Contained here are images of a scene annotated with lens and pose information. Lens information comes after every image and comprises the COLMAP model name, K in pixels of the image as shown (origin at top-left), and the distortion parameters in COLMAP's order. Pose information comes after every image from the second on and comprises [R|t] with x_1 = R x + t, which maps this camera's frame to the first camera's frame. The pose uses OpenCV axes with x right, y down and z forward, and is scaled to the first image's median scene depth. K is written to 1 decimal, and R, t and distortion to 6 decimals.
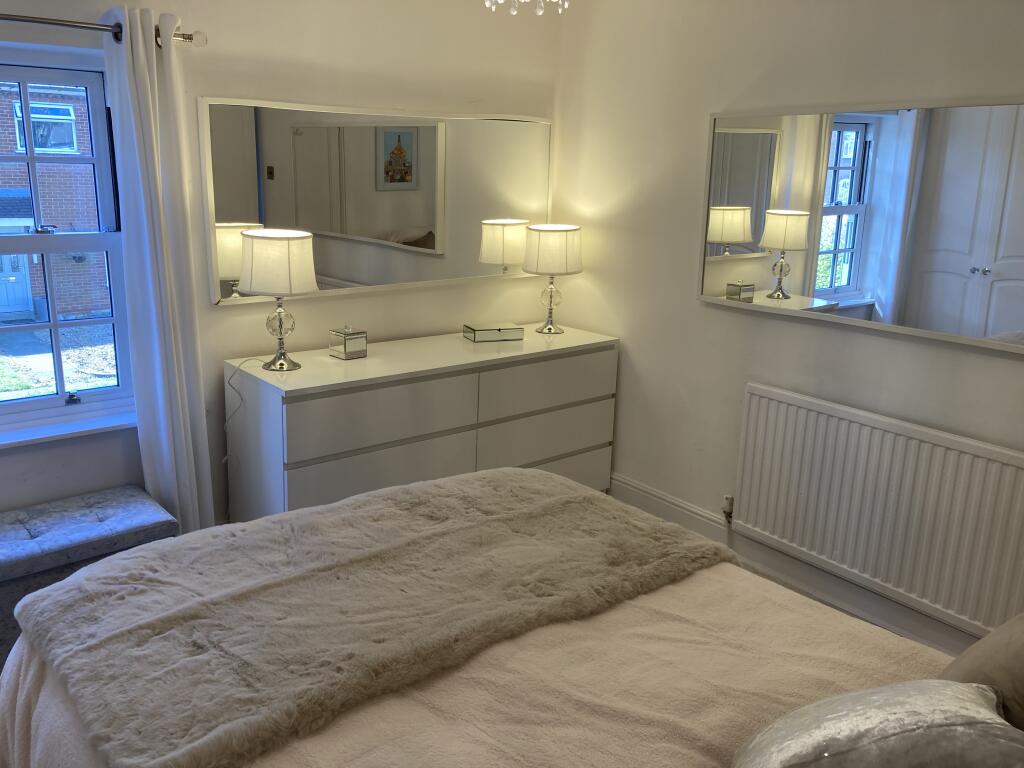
lens RADIAL K [[825.7, 0, 519.6], [0, 825.7, 383.7], [0, 0, 1]] dist [-0.011734, -0.012850]
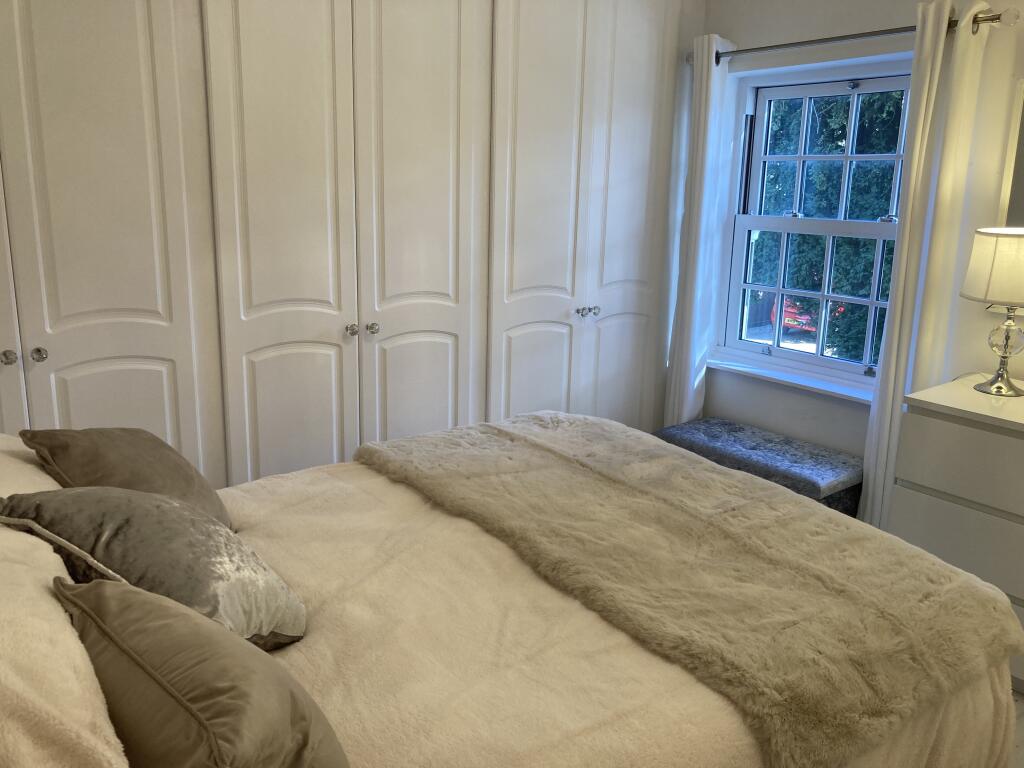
lens RADIAL K [[867.0, 0, 512.0], [0, 867.0, 384.0], [0, 0, 1]] dist [-0.000856, -0.003498]
pose [[-0.092485, 0.200463, -0.975326, 0.882268], [-0.269381, 0.937959, 0.218327, -0.123391], [0.958583, 0.282926, -0.032746, 0.793792]]
